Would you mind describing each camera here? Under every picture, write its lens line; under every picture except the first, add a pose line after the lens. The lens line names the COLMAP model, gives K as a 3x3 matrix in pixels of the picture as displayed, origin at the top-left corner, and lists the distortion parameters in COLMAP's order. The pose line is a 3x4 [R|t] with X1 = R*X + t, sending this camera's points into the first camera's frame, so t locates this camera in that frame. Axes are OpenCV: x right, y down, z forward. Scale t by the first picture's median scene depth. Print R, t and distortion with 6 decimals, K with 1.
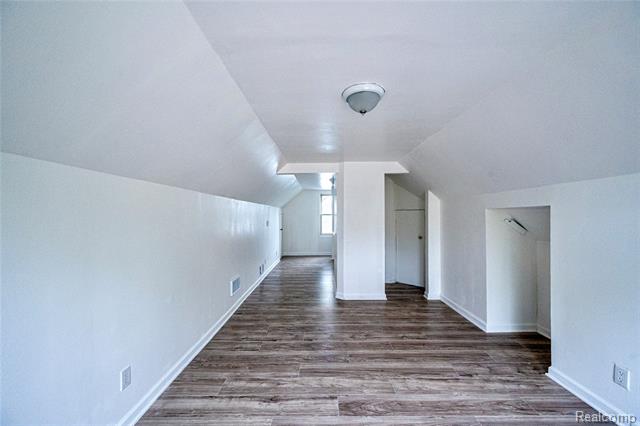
lens RADIAL K [[266.1, 0, 320.0], [0, 266.1, 213.0], [0, 0, 1]] dist [0.025998, -0.000139]
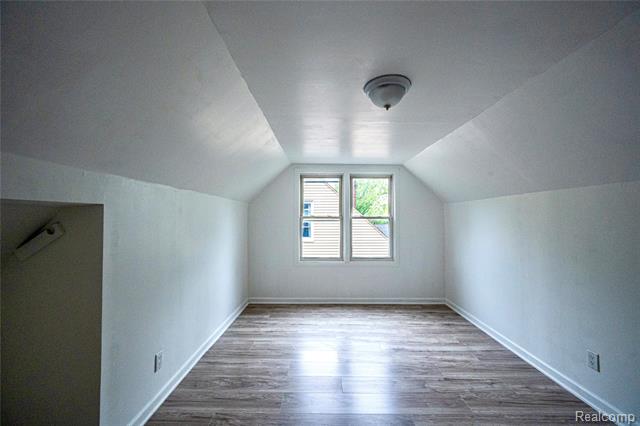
lens RADIAL K [[266.1, 0, 320.0], [0, 266.1, 213.0], [0, 0, 1]] dist [0.025998, -0.000139]
pose [[0.999834, 0.001045, -0.018211, -0.001251], [-0.001291, 0.999908, -0.013500, 0.001727], [0.018195, 0.013522, 0.999743, 0.212573]]
